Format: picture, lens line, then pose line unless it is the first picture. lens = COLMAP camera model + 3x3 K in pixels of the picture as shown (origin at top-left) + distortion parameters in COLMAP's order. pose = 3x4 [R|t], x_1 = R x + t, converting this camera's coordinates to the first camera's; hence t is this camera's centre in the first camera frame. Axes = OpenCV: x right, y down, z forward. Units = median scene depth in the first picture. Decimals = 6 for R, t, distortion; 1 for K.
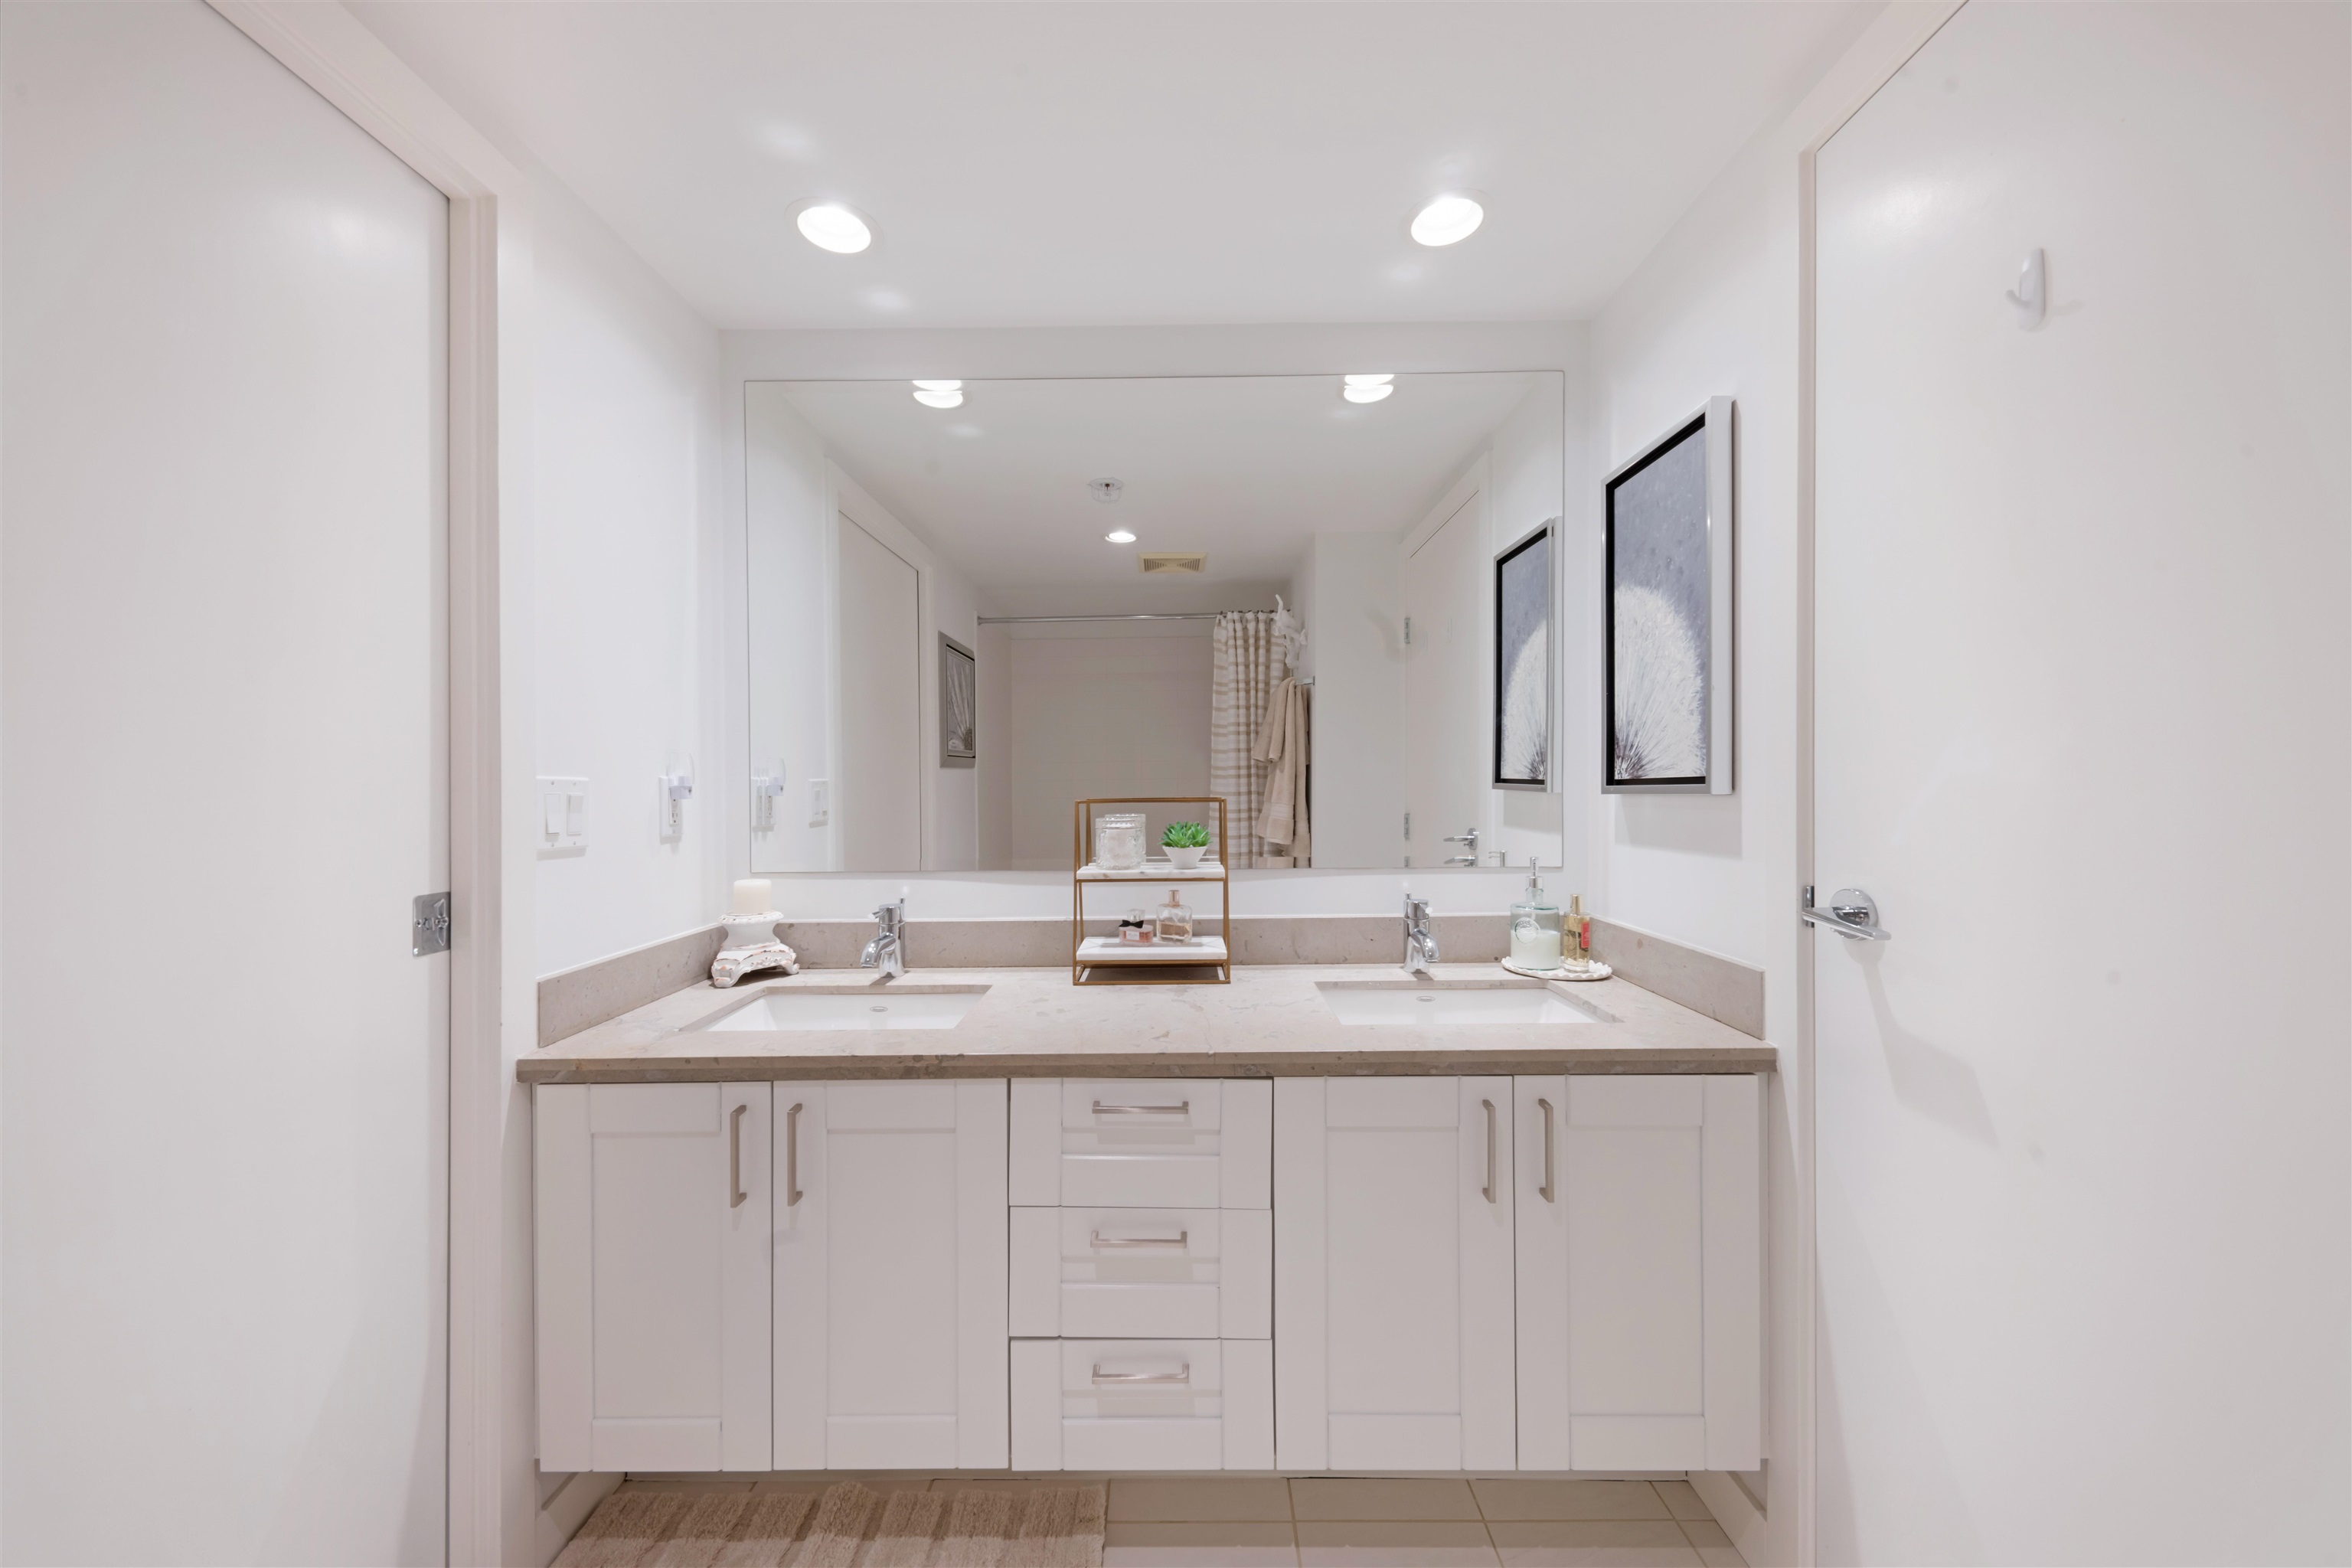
lens RADIAL K [[825.0, 0, 1174.5], [0, 825.0, 791.2], [0, 0, 1]] dist [0.008265, -0.003080]
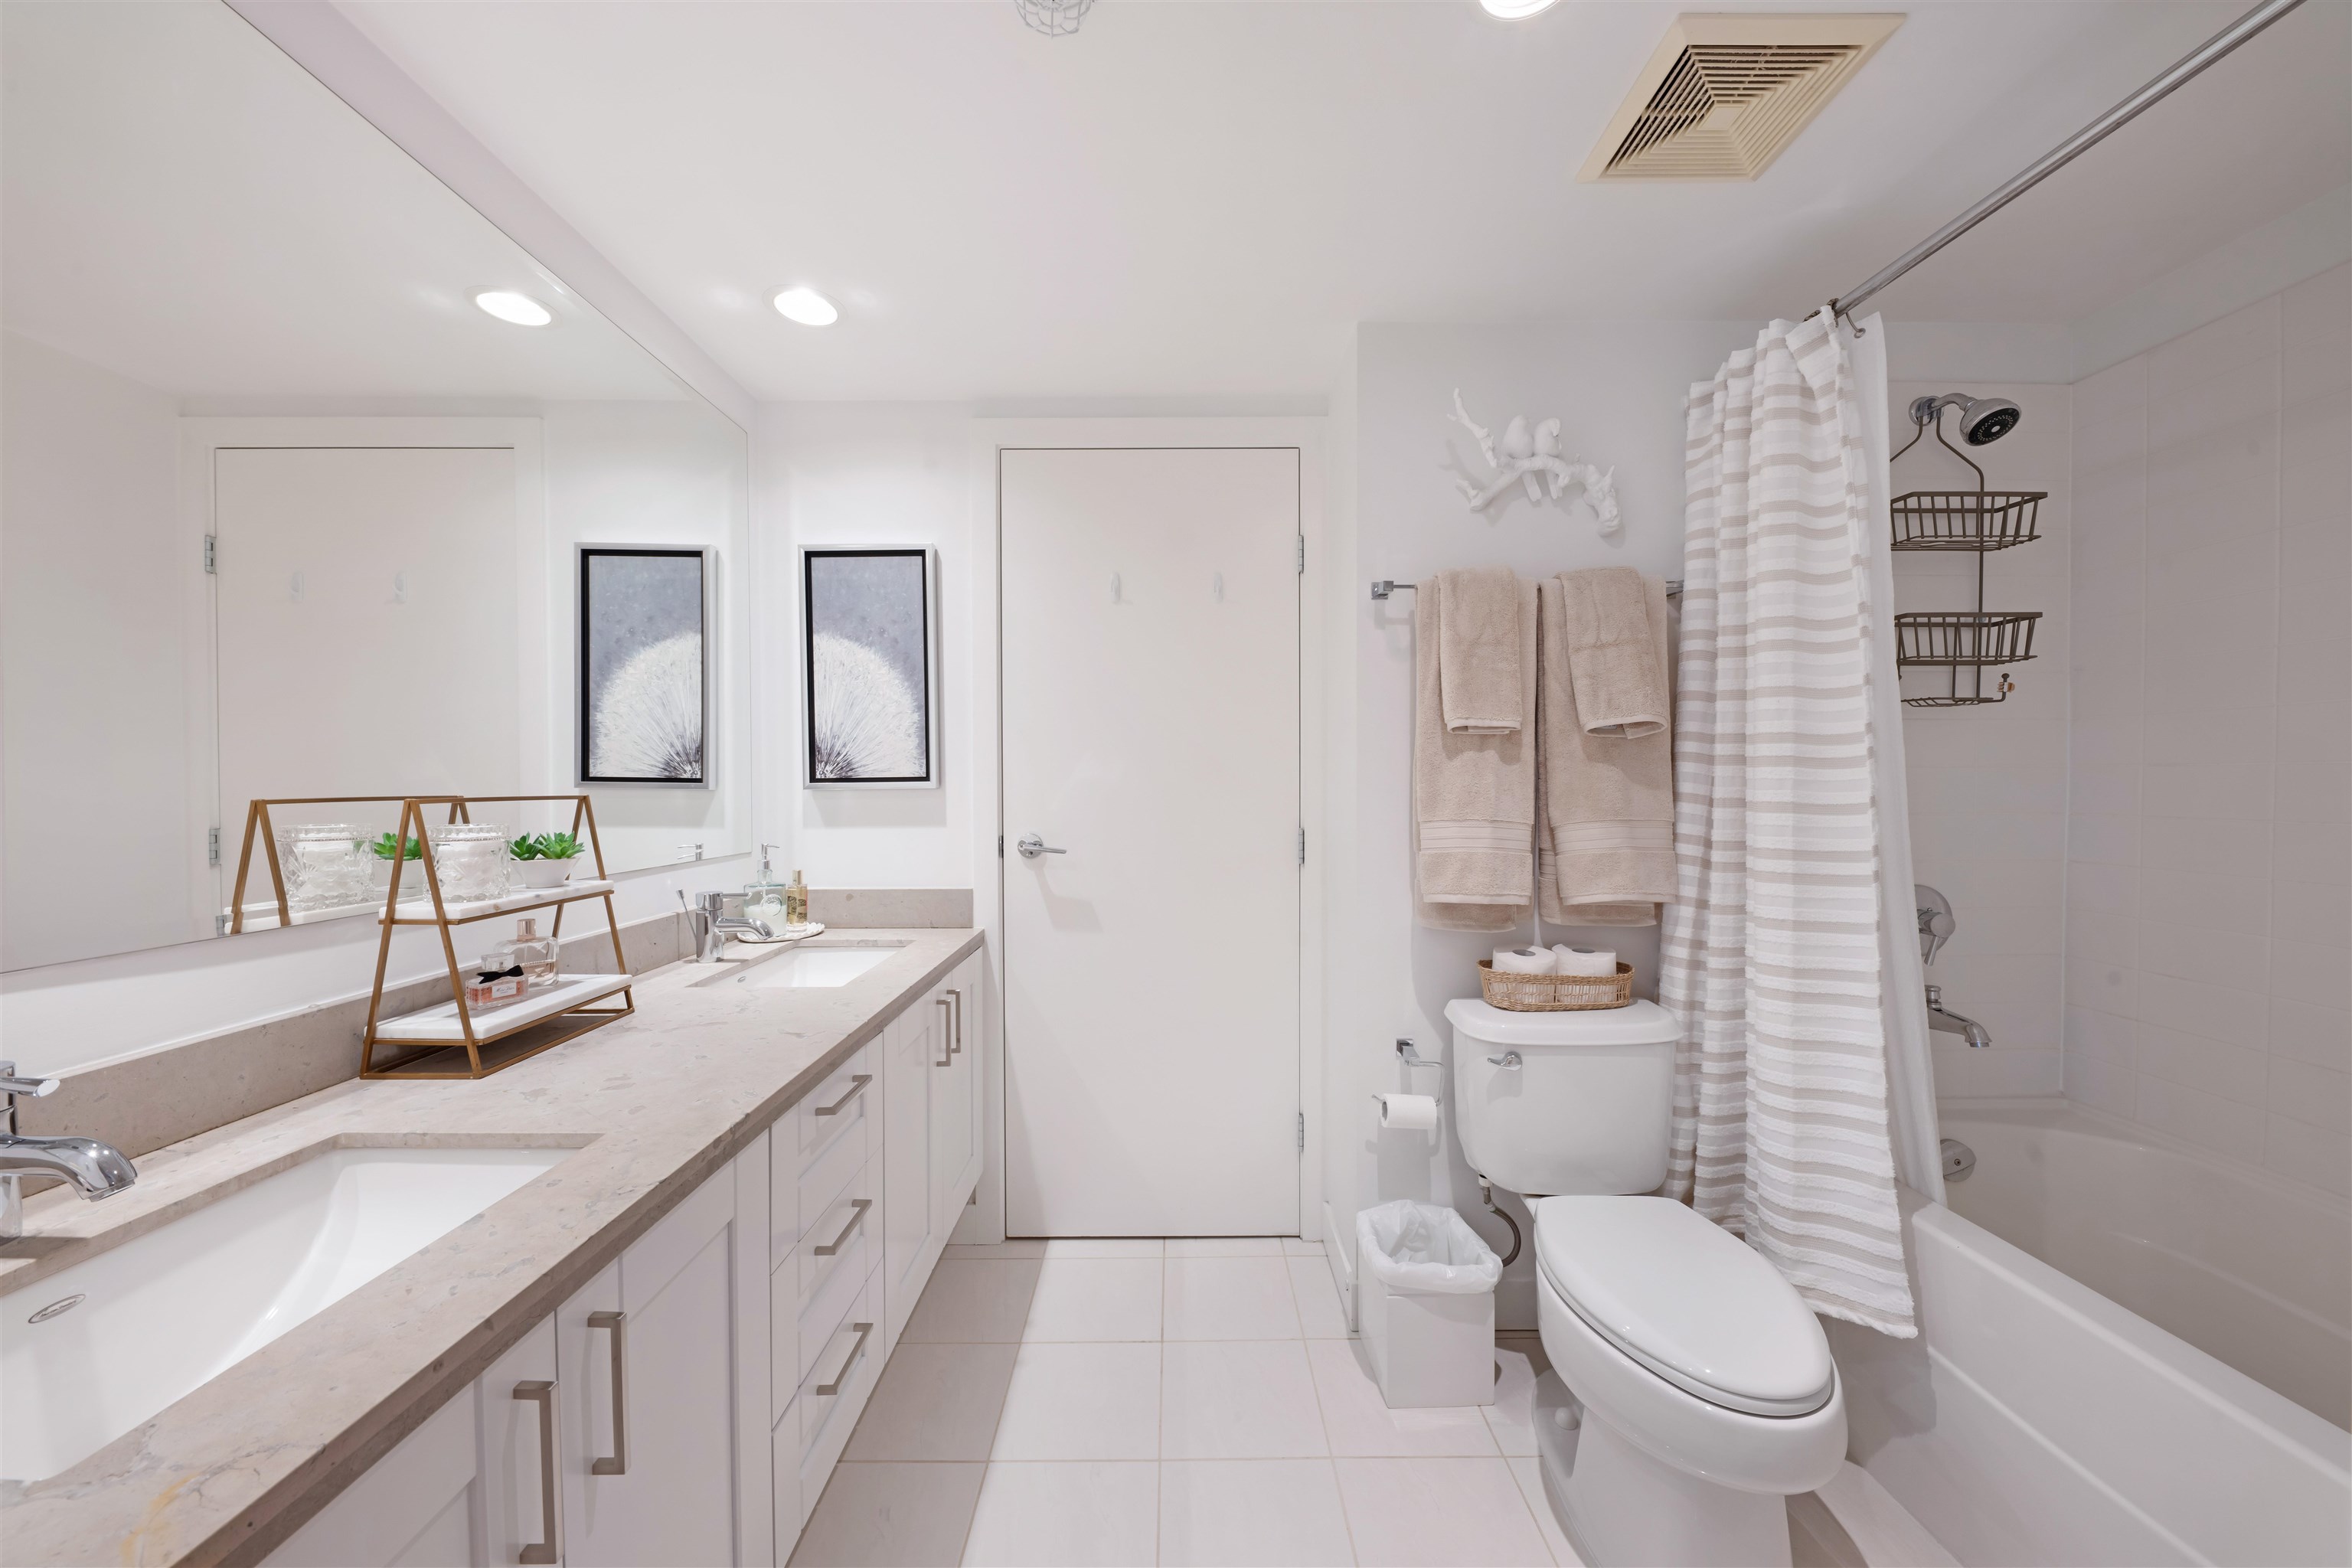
lens RADIAL K [[825.0, 0, 1174.4], [0, 825.0, 783.6], [0, 0, 1]] dist [0.008265, -0.003080]
pose [[-0.015442, 0.009791, 0.999833, -0.817974], [0.012041, 0.999881, -0.009605, 0.014094], [-0.999808, 0.011890, -0.015558, 0.469383]]
